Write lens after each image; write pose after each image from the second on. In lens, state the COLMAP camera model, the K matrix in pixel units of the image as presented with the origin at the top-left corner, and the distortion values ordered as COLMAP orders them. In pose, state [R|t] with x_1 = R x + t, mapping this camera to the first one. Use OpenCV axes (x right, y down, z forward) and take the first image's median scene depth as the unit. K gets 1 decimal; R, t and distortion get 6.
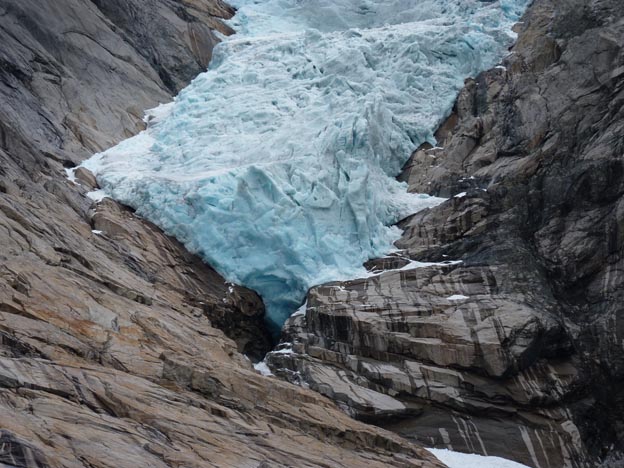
lens RADIAL K [[1950.3, 0, 312.0], [0, 1950.3, 234.0], [0, 0, 1]] dist [0.079118, 0.608831]
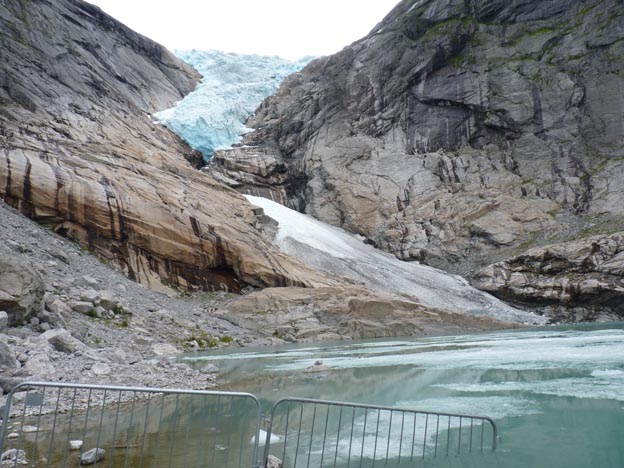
lens RADIAL K [[501.4, 0, 312.0], [0, 501.4, 234.0], [0, 0, 1]] dist [-0.013120, -0.003739]
pose [[0.988369, 0.025402, 0.149939, 0.040034], [-0.048658, 0.986943, 0.153541, 0.027681], [-0.144081, -0.159051, 0.976700, 0.045695]]
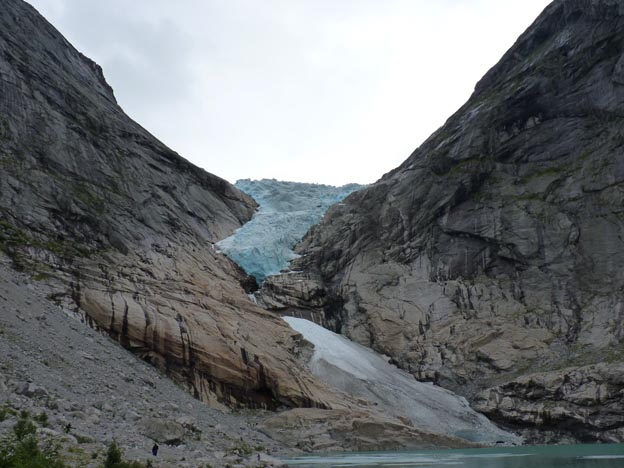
lens RADIAL K [[501.4, 0, 312.0], [0, 501.4, 234.0], [0, 0, 1]] dist [-0.013120, -0.003739]
pose [[0.998398, 0.045212, 0.034034, 0.056046], [-0.043959, 0.998359, -0.036687, -0.028580], [-0.035637, 0.035132, 0.998747, -0.092923]]
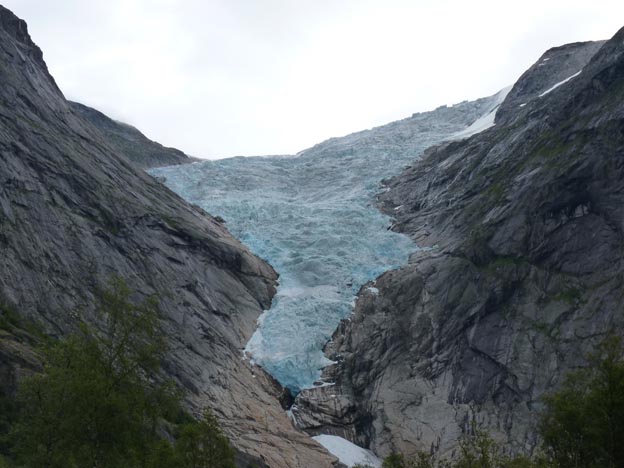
lens RADIAL K [[1387.8, 0, 312.0], [0, 1387.8, 234.0], [0, 0, 1]] dist [0.126890, 0.381812]
pose [[0.998952, 0.034468, 0.030120, -0.083881], [-0.037814, 0.992212, 0.118678, -0.705216], [-0.025795, -0.119693, 0.992476, -2.126465]]
